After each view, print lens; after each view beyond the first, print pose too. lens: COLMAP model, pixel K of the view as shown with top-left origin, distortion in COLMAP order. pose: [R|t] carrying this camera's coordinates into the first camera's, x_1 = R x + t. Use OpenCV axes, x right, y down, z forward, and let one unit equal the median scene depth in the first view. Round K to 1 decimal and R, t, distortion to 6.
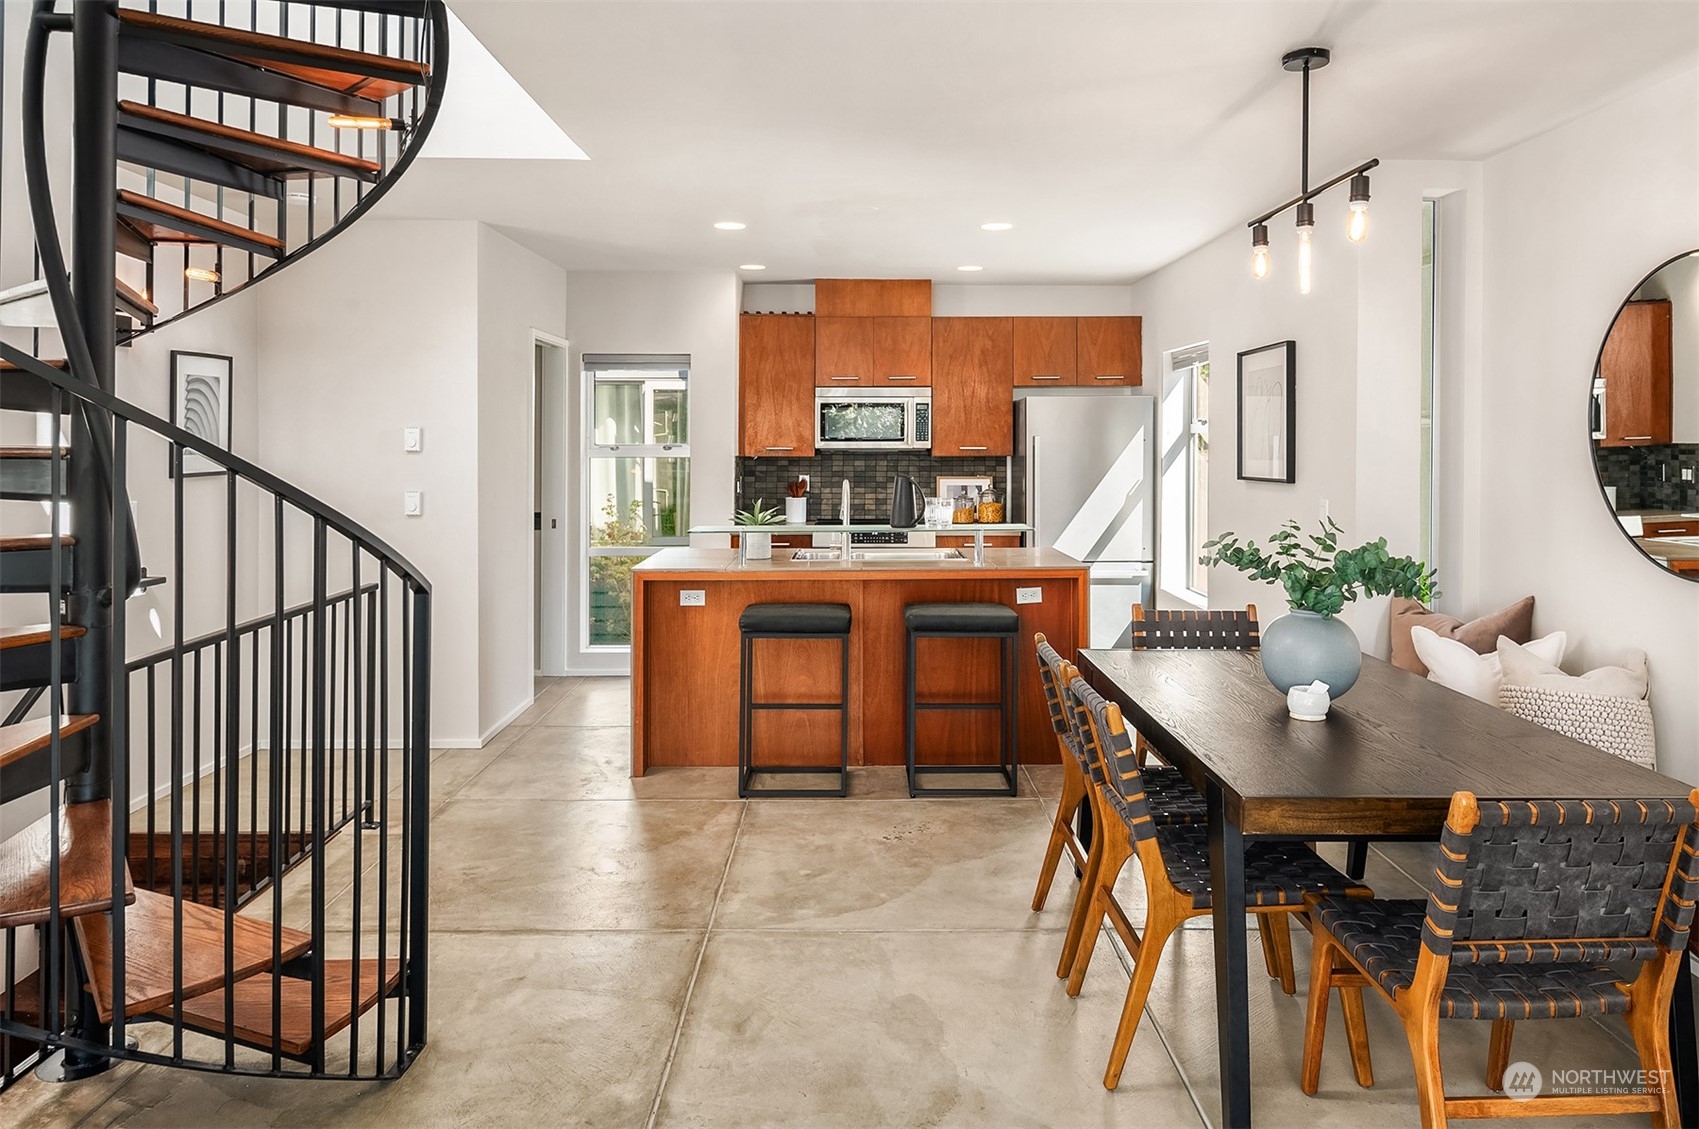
lens RADIAL K [[1185.4, 0, 900.4], [0, 1185.4, 444.7], [0, 0, 1]] dist [-0.000951, -0.004017]
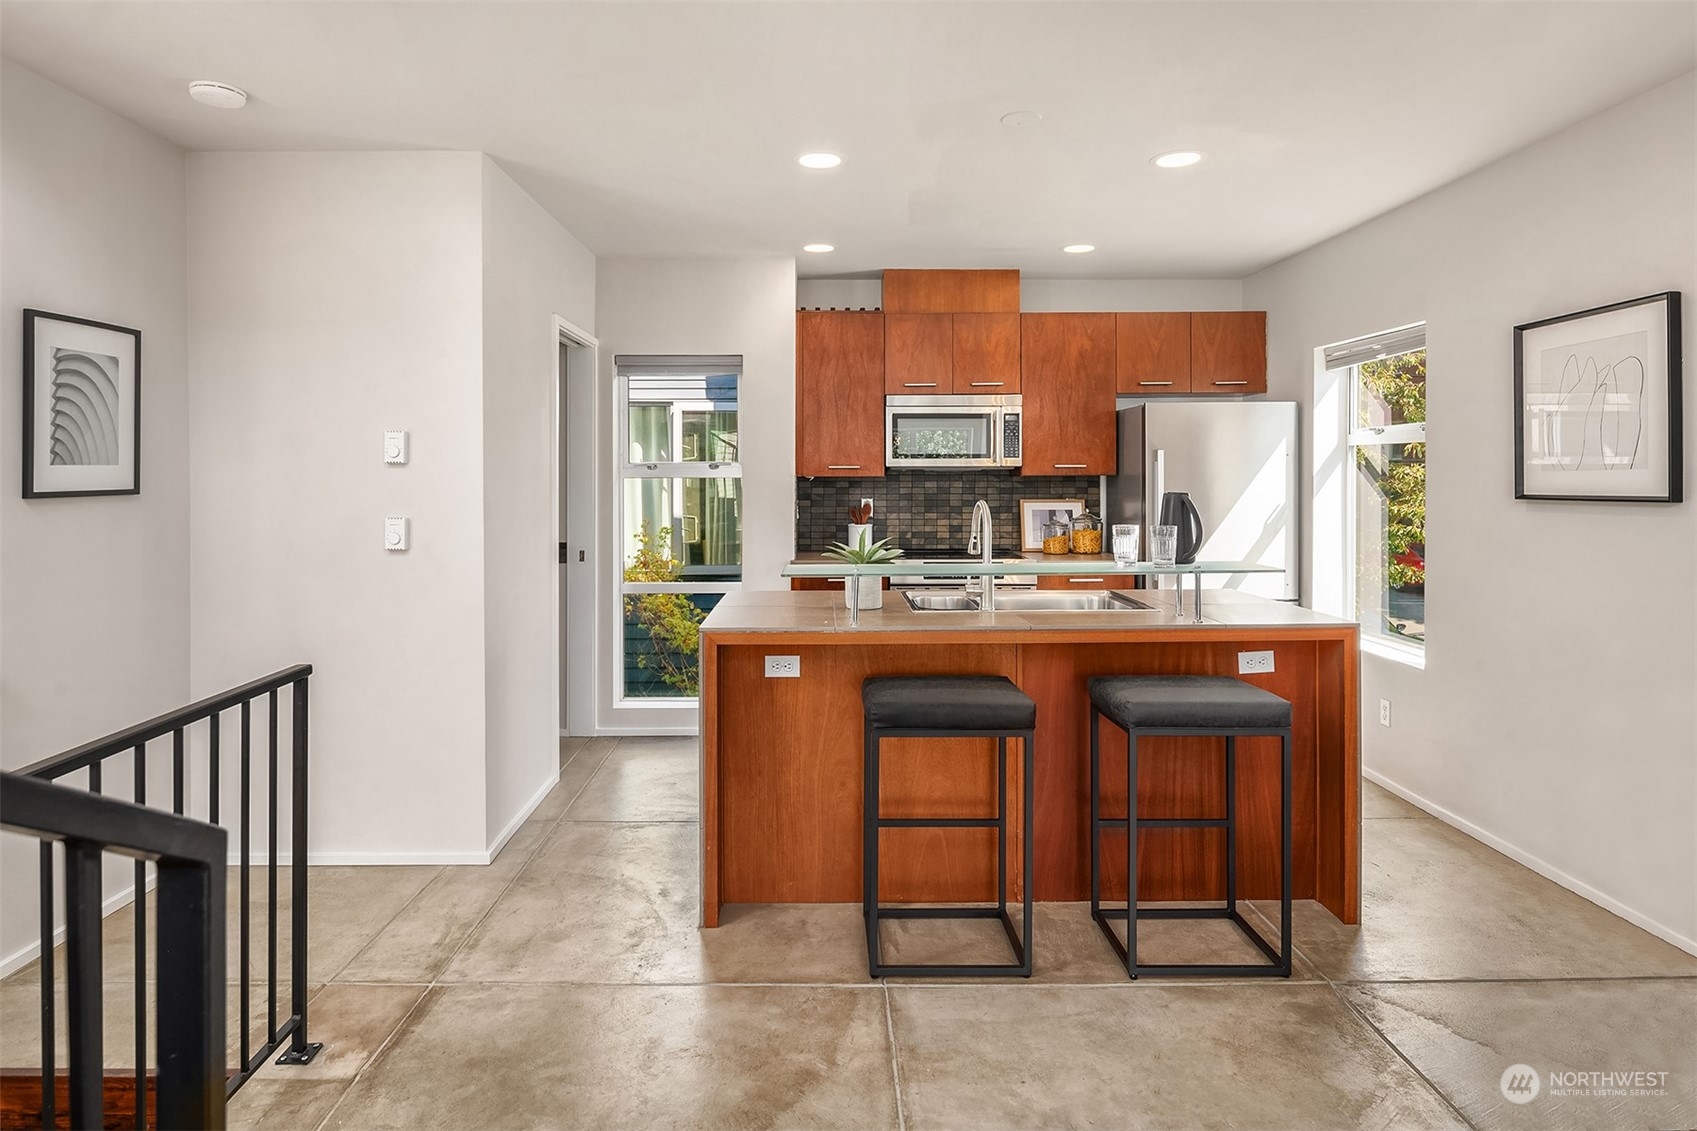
lens RADIAL K [[971.8, 0, 844.6], [0, 971.8, 482.2], [0, 0, 1]] dist [-0.002544, -0.000105]
pose [[0.999934, -0.002812, -0.011136, -0.094225], [0.002840, 0.999993, 0.002470, 0.012520], [0.011129, -0.002501, 0.999935, 0.300041]]
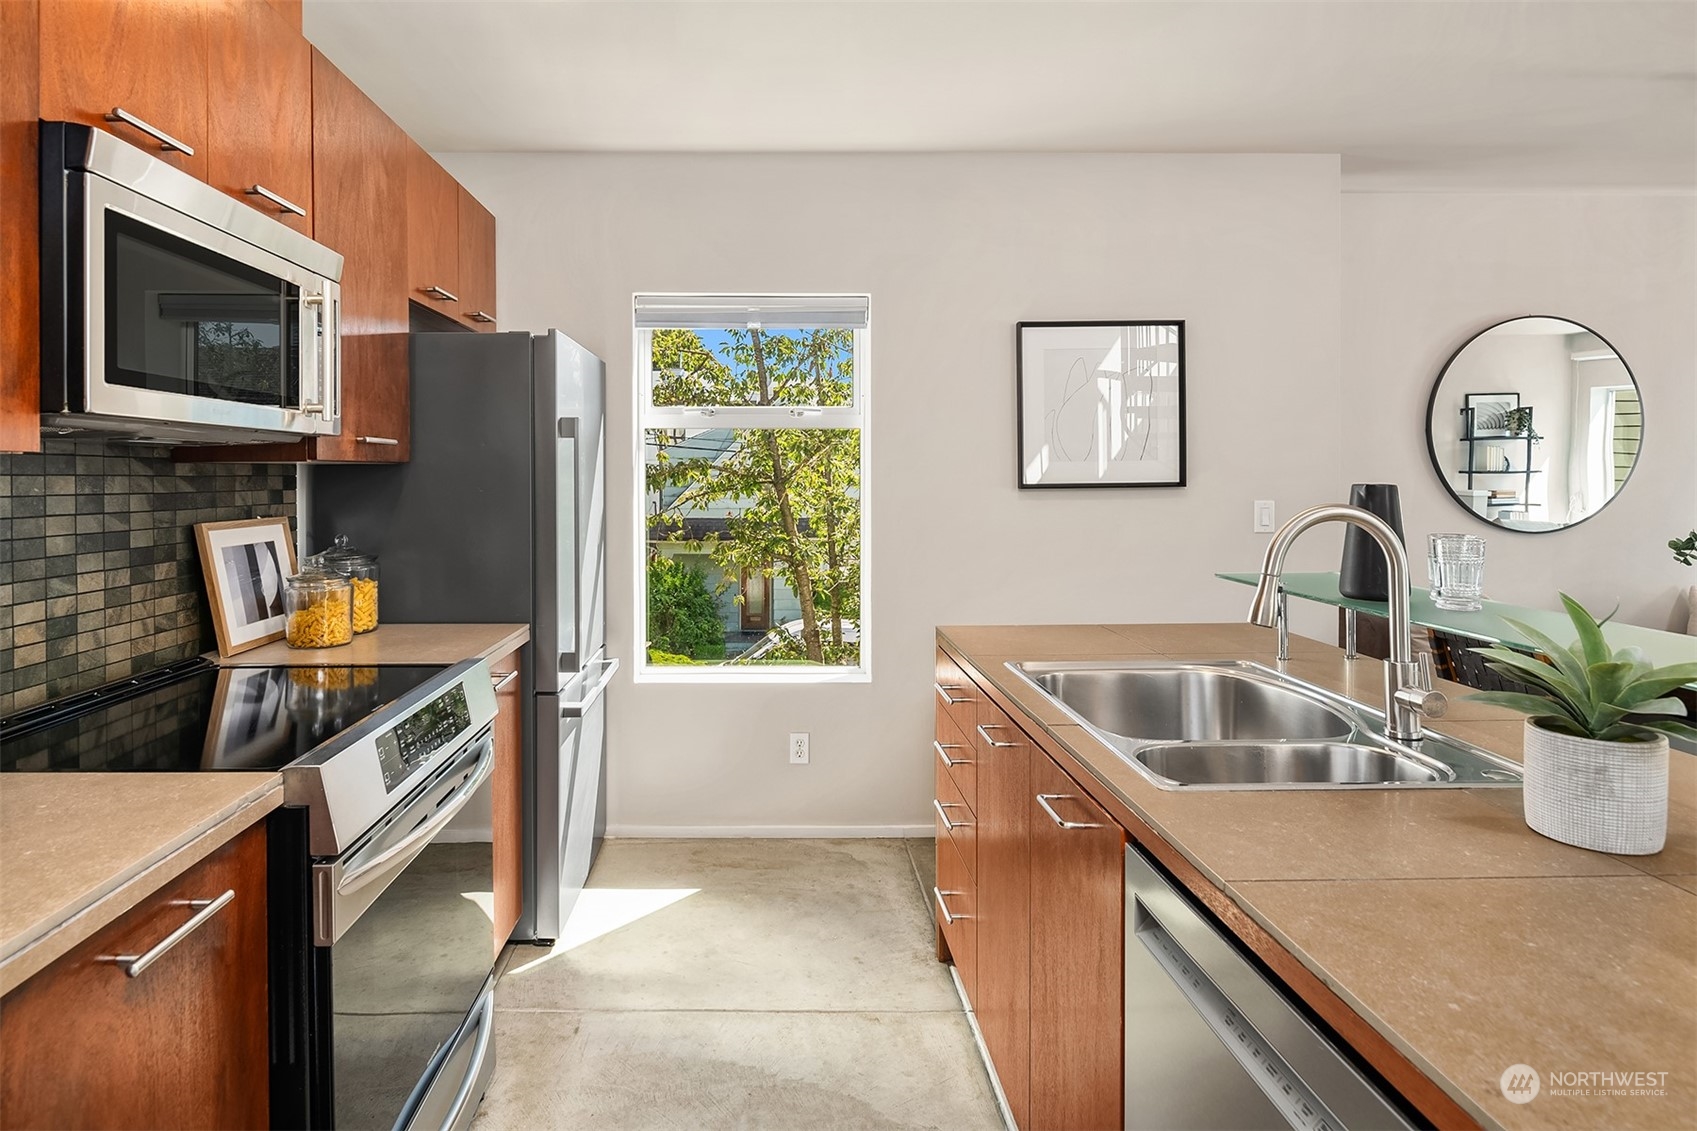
lens RADIAL K [[921.6, 0, 765.8], [0, 921.6, 482.7], [0, 0, 1]] dist [-0.003310, -0.001747]
pose [[0.016033, -0.010435, 0.999817, -0.234988], [0.005936, 0.999929, 0.010341, 0.014313], [-0.999854, 0.005769, 0.016093, 0.875931]]
